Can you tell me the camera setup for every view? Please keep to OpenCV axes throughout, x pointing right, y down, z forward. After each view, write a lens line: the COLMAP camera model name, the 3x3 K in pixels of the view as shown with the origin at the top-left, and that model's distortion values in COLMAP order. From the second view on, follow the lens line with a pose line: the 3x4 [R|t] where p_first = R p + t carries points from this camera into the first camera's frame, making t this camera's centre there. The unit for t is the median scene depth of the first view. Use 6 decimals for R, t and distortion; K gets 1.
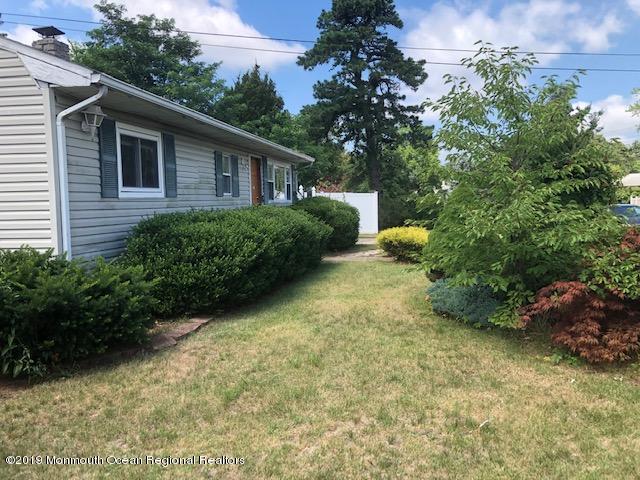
lens RADIAL K [[533.5, 0, 319.6], [0, 533.5, 236.3], [0, 0, 1]] dist [0.028488, -0.015003]
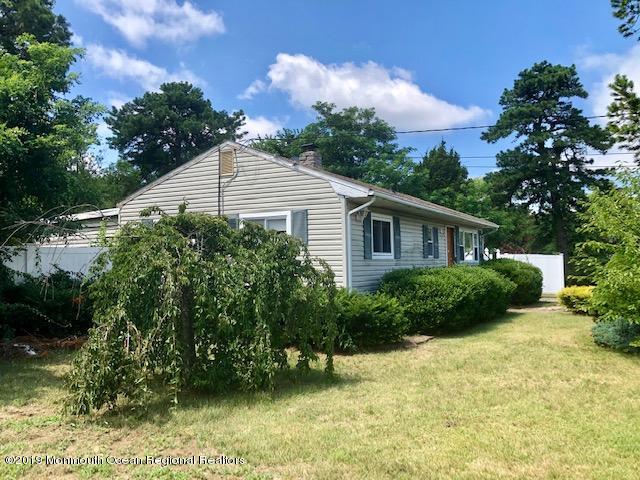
lens RADIAL K [[533.5, 0, 301.4], [0, 533.5, 228.7], [0, 0, 1]] dist [0.028488, -0.015003]
pose [[0.936477, -0.009245, -0.350607, -0.004308], [-0.034296, 0.992448, -0.117775, 0.015021], [0.349048, 0.122318, 0.929088, -0.258580]]
